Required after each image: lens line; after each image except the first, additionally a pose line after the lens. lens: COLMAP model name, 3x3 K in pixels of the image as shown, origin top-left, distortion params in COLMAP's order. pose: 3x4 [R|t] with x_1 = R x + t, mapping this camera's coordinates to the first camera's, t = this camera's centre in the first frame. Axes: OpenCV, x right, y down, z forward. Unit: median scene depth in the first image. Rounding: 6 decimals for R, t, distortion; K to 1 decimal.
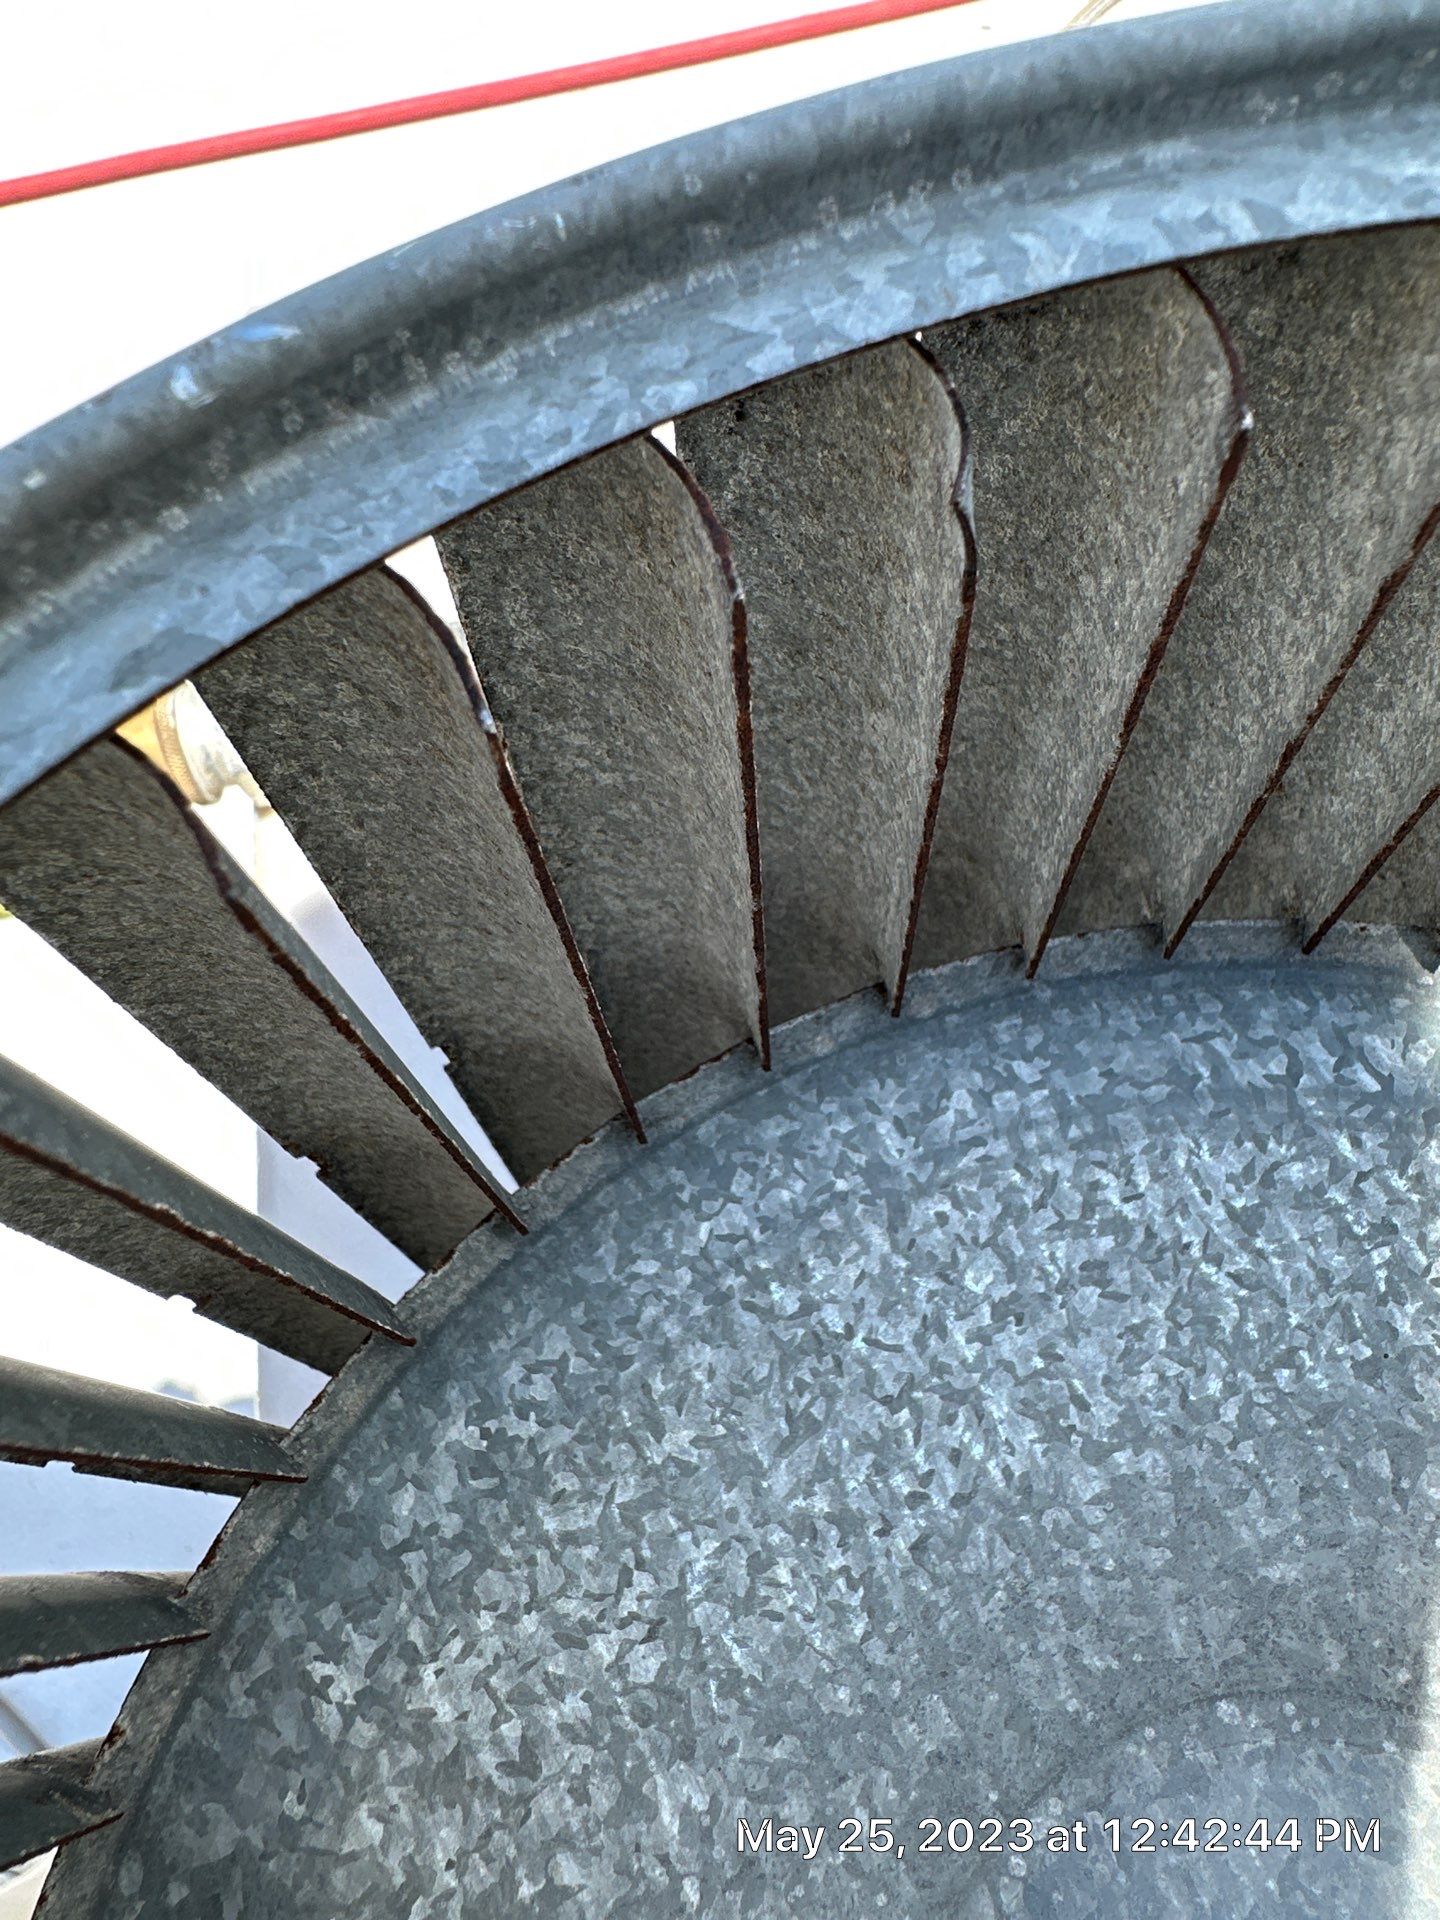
lens RADIAL K [[1318.3, 0, 720.0], [0, 1318.3, 960.0], [0, 0, 1]] dist [0.011605, -0.000414]
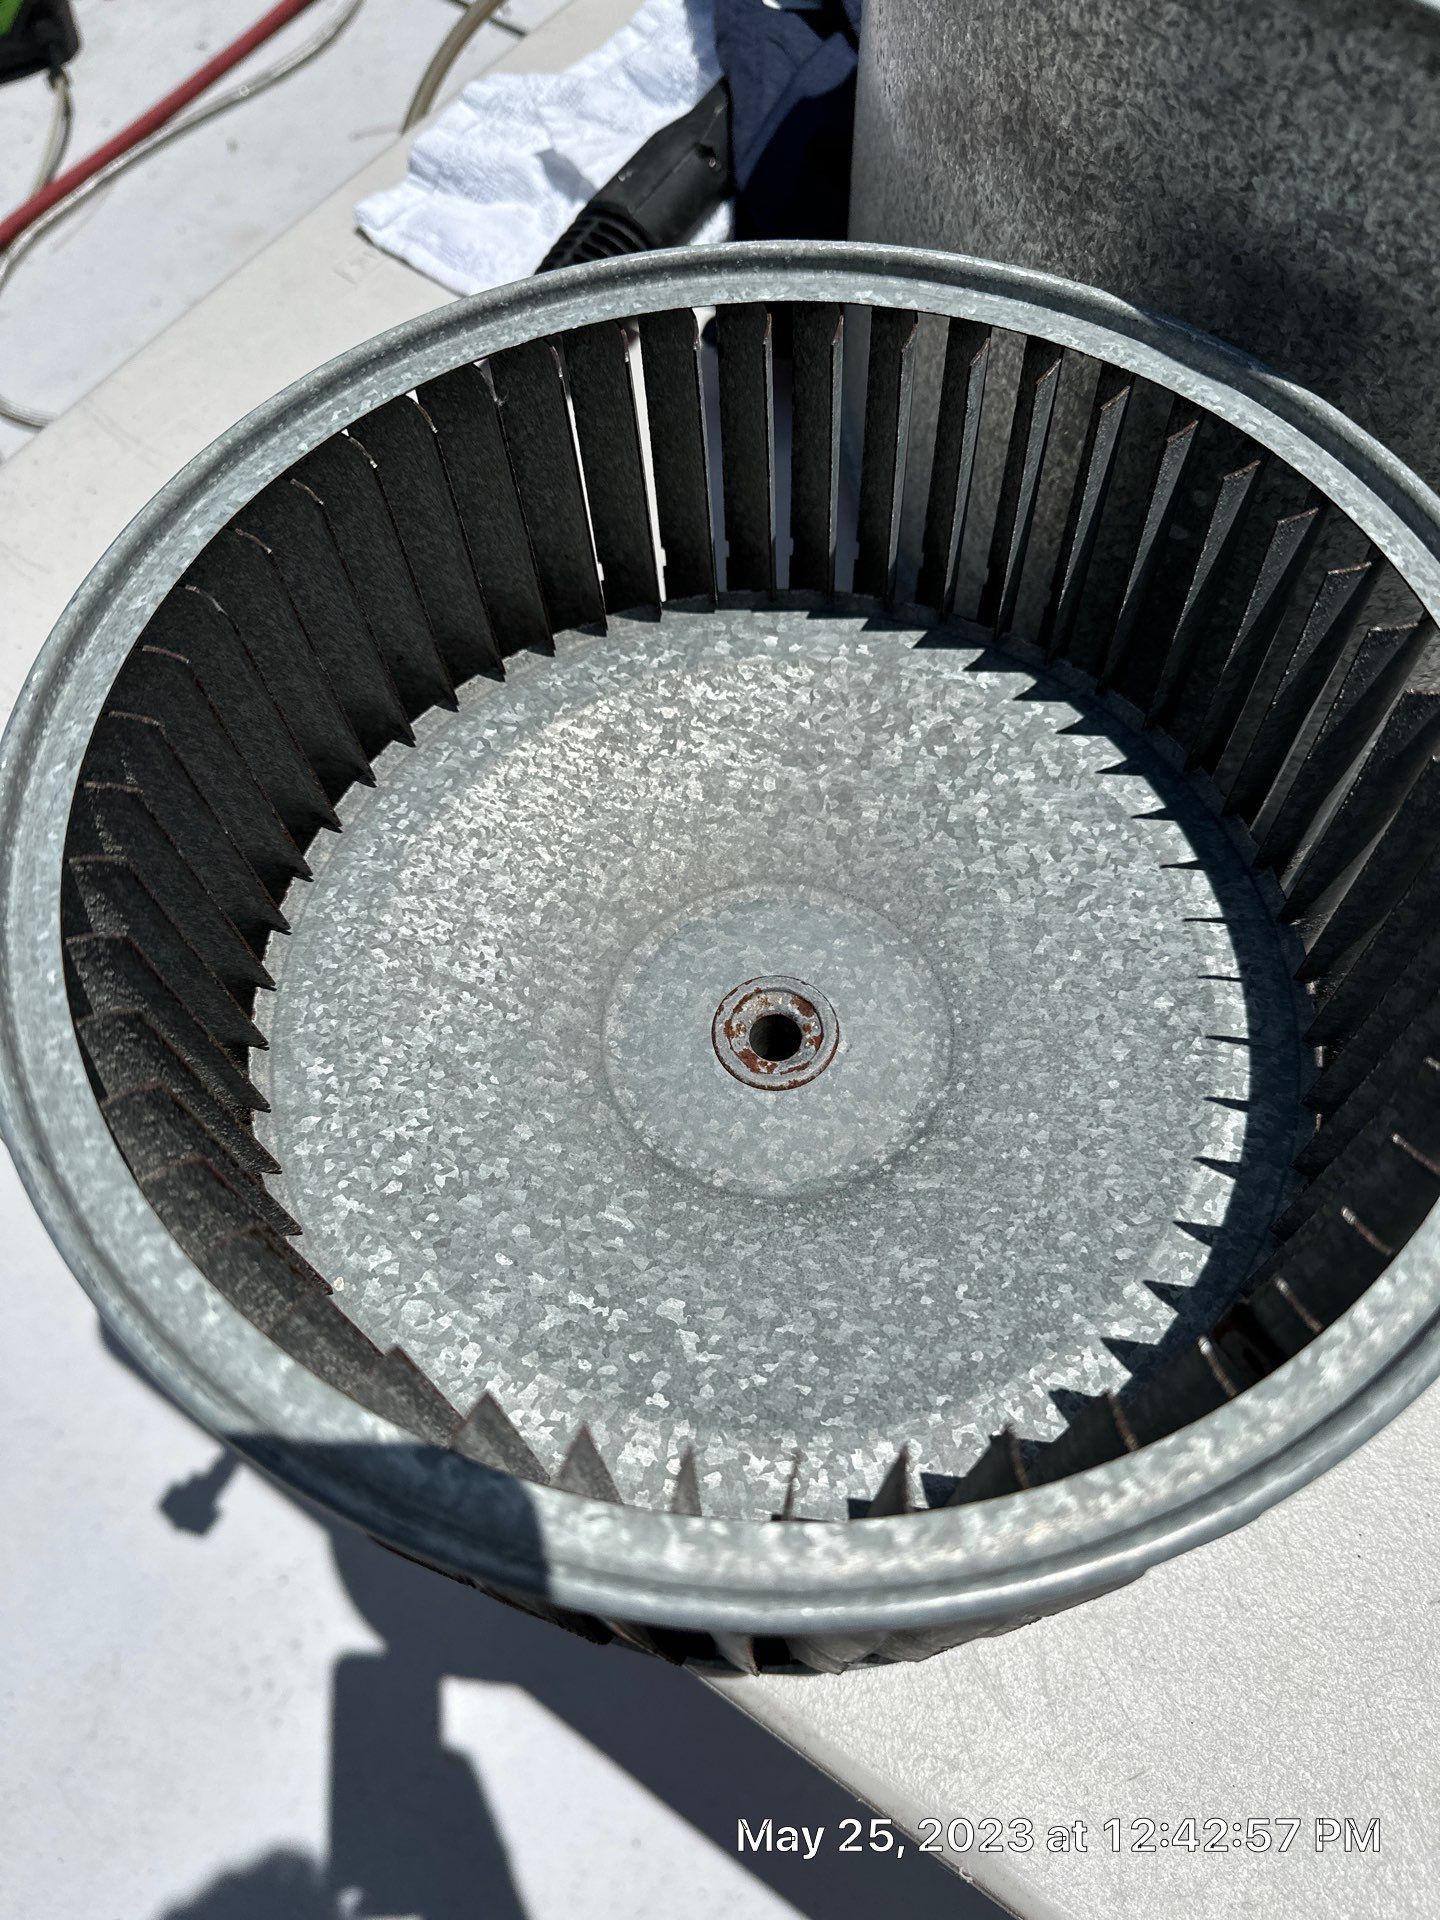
lens RADIAL K [[1318.3, 0, 720.0], [0, 1318.3, 960.0], [0, 0, 1]] dist [0.011605, -0.000414]
pose [[0.671604, -0.638721, 0.375477, -0.436645], [0.671437, 0.738940, 0.056025, 0.536141], [-0.313240, 0.214483, 0.925137, -1.283367]]
